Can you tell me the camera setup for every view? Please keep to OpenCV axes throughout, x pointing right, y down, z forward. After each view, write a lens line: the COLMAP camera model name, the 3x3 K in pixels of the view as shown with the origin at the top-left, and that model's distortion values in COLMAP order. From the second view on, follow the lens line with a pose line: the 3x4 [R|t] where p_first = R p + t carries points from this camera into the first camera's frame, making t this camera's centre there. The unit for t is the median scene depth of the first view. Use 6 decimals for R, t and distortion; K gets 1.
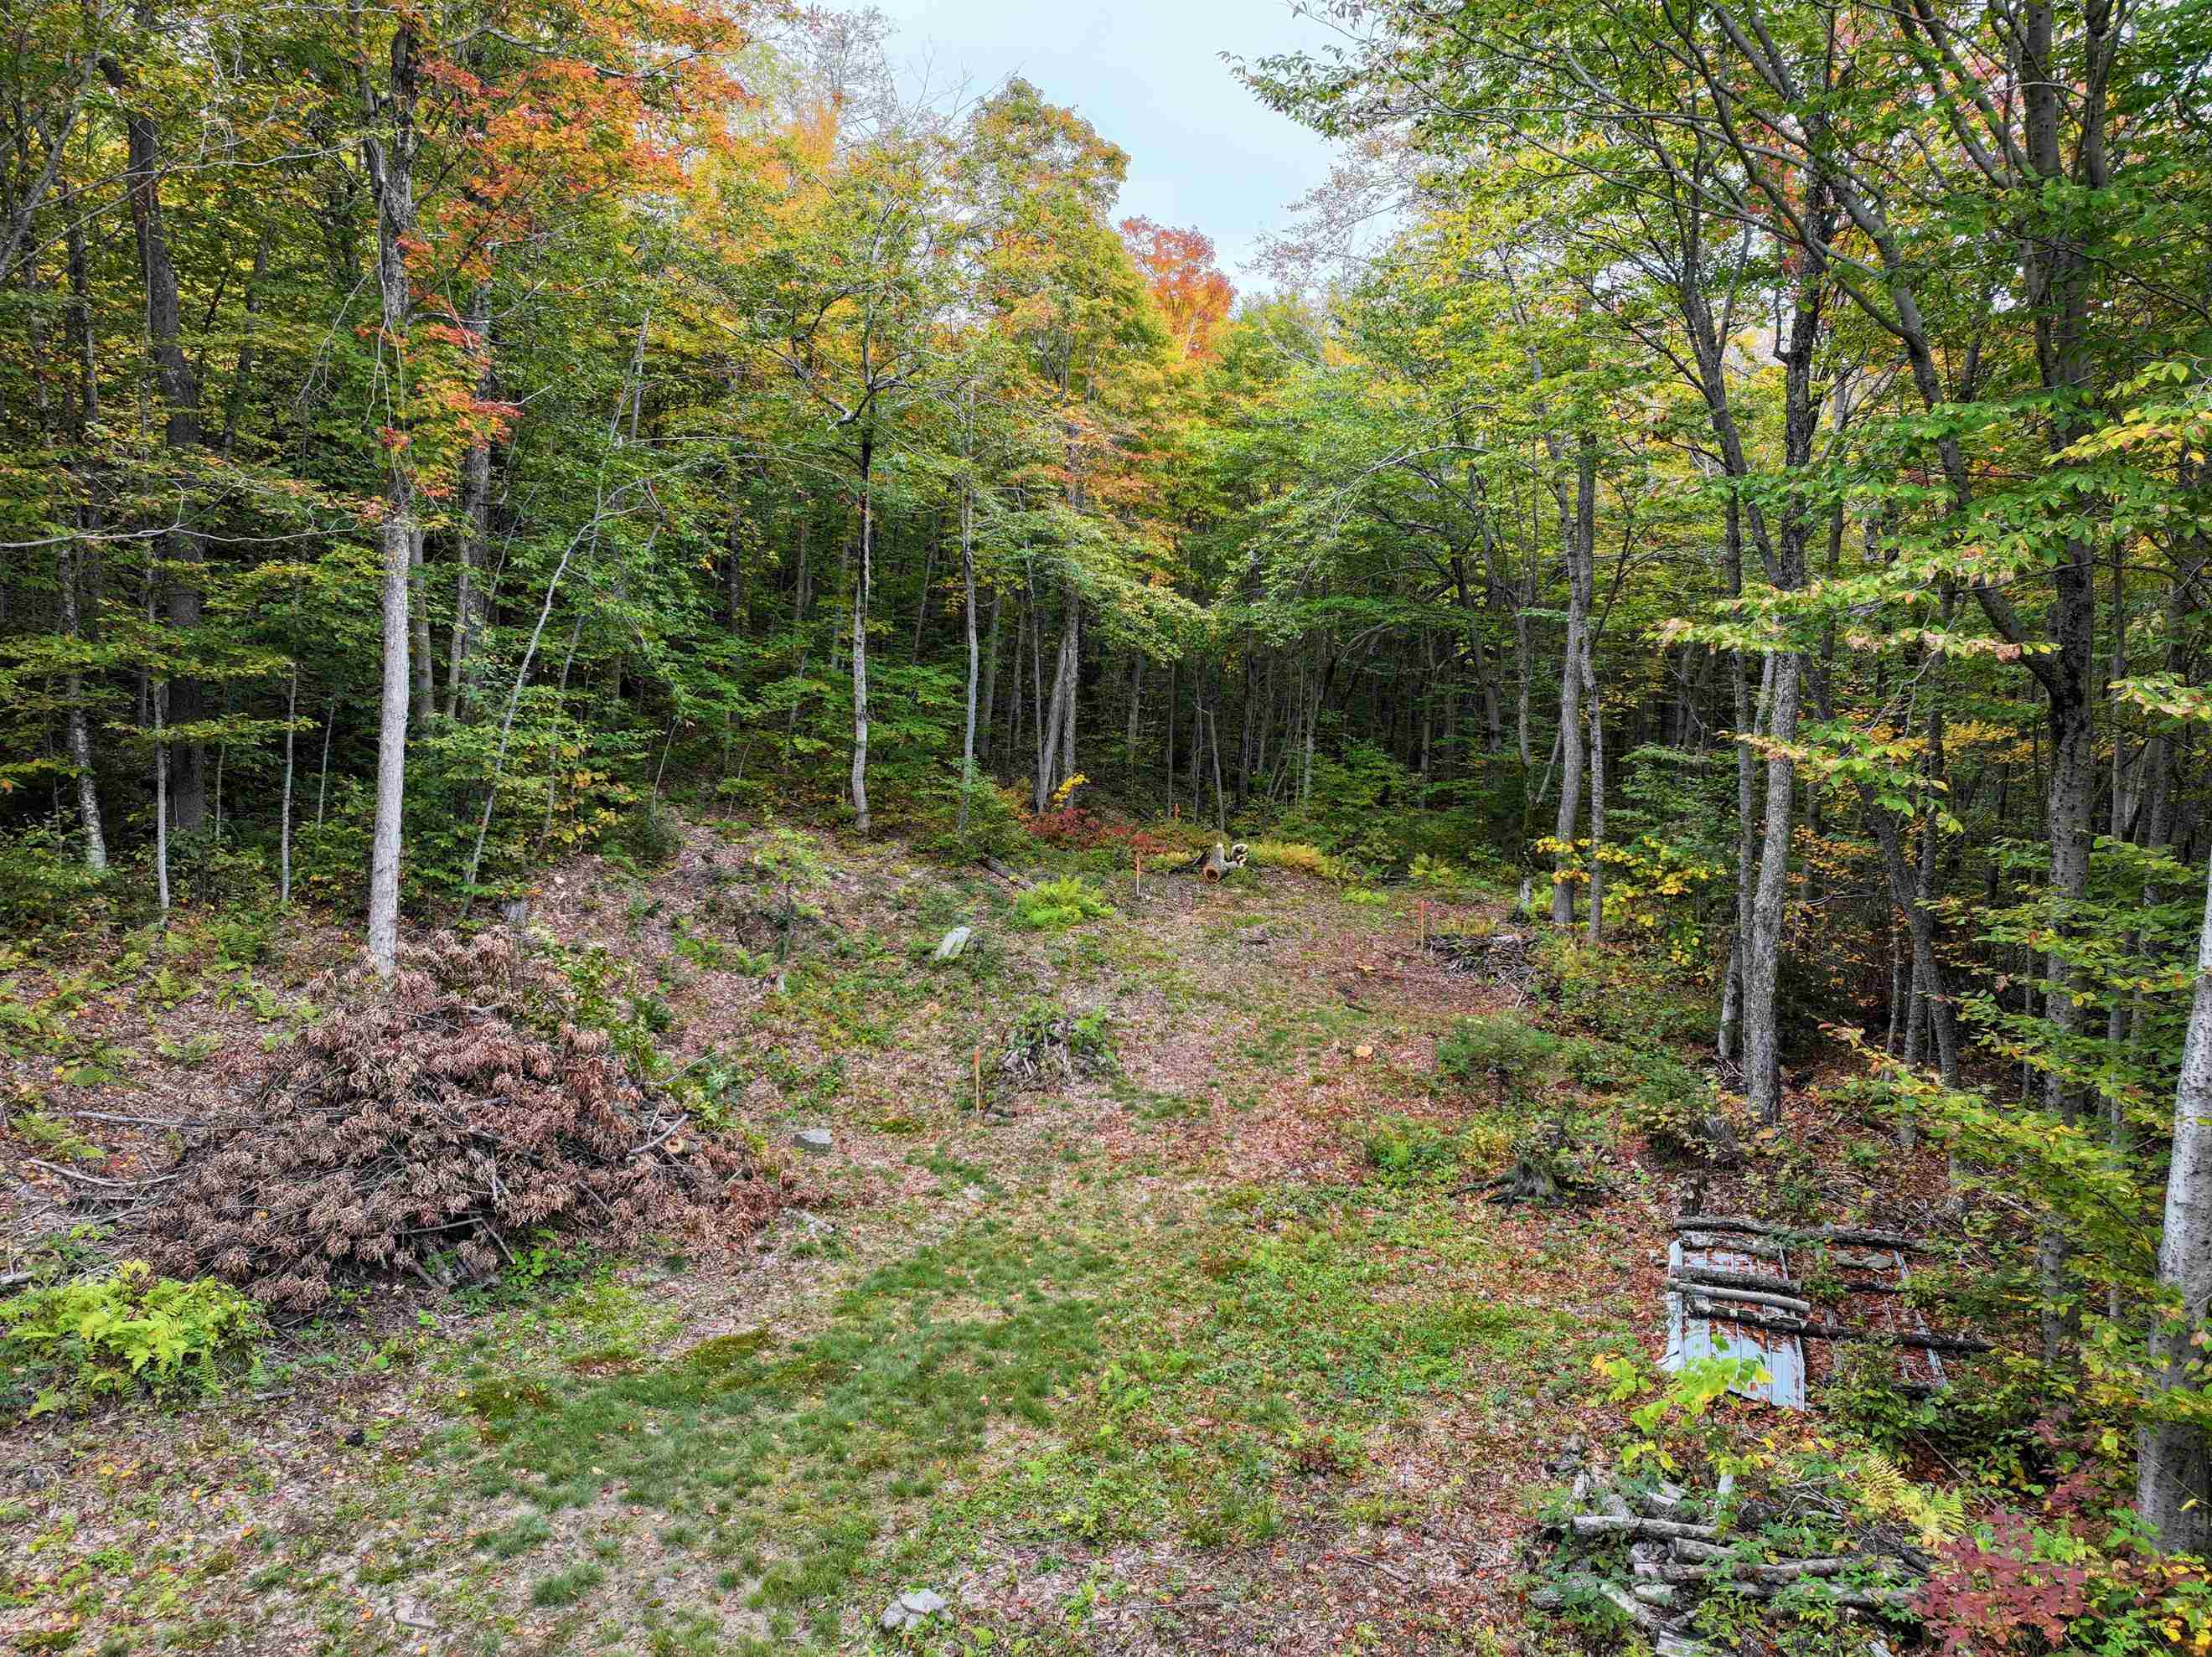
lens RADIAL K [[1547.7, 0, 1106.6], [0, 1547.7, 830.2], [0, 0, 1]] dist [0.004069, 0.003546]
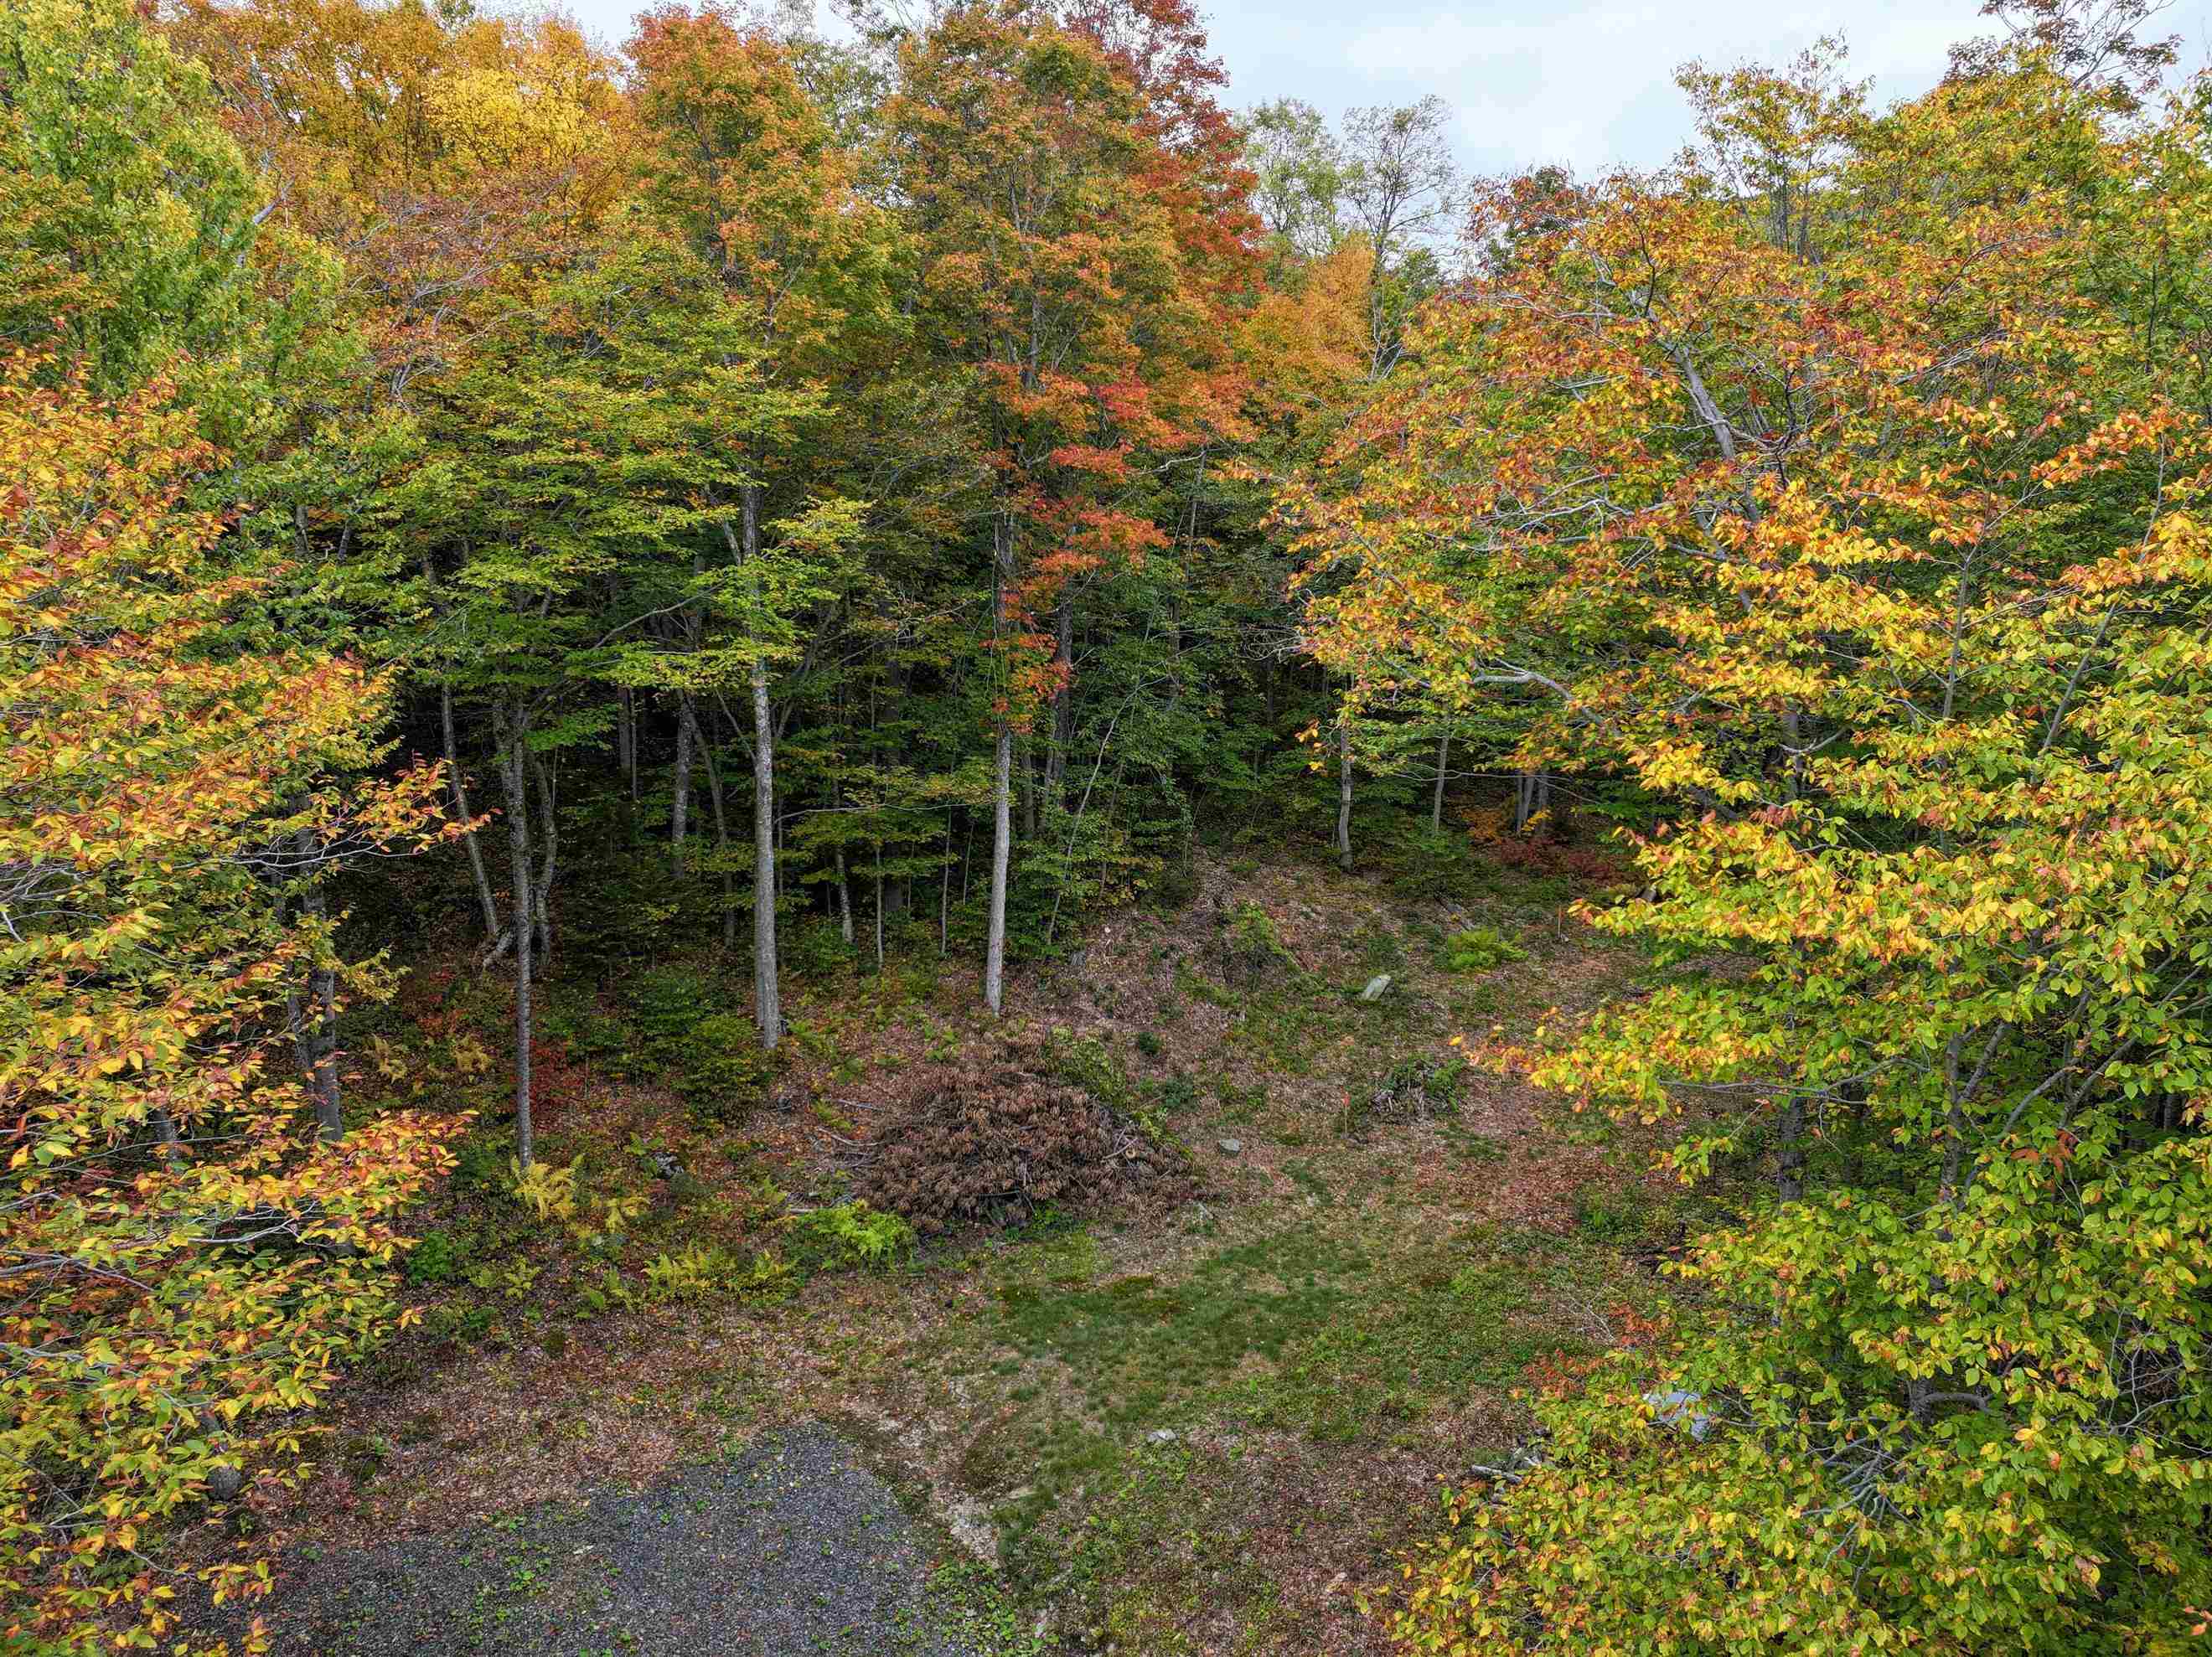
lens RADIAL K [[1547.7, 0, 1106.0], [0, 1547.7, 827.2], [0, 0, 1]] dist [0.004069, 0.003546]
pose [[0.915716, 0.060367, -0.397266, 0.390814], [-0.021764, 0.994651, 0.100976, -0.361127], [0.401237, -0.083819, 0.912131, -0.601830]]
